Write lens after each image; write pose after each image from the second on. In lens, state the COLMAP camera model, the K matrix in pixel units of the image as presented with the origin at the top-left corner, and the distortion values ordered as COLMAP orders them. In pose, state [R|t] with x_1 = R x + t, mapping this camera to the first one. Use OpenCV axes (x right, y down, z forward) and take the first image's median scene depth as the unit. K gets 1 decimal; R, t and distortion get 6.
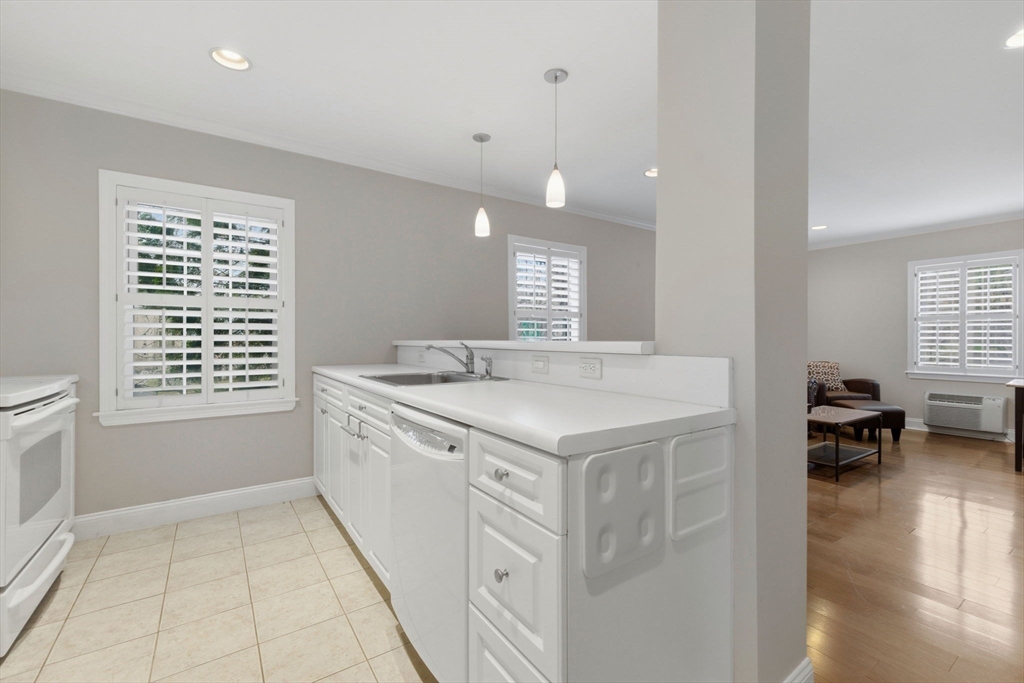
lens RADIAL K [[439.9, 0, 512.0], [0, 439.9, 341.5], [0, 0, 1]] dist [0.000594, 0.000089]
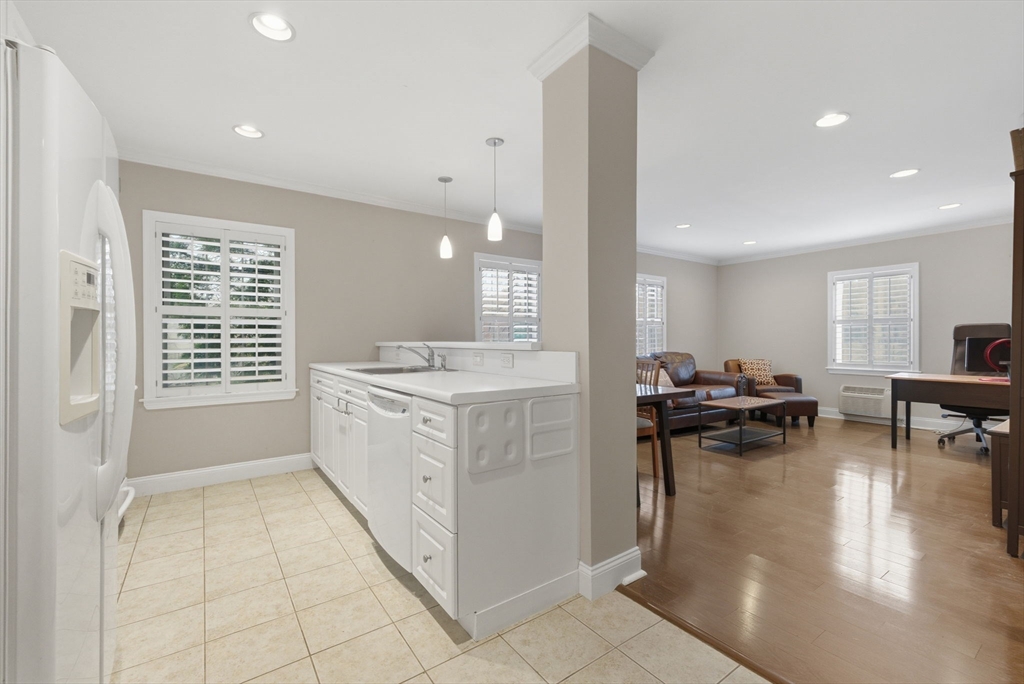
lens RADIAL K [[434.1, 0, 507.5], [0, 434.1, 343.0], [0, 0, 1]] dist [0.001133, 0.000275]
pose [[0.999929, -0.003796, 0.011258, 0.116318], [0.003795, 0.999993, 0.000171, 0.001604], [-0.011258, -0.000128, 0.999937, -0.294446]]
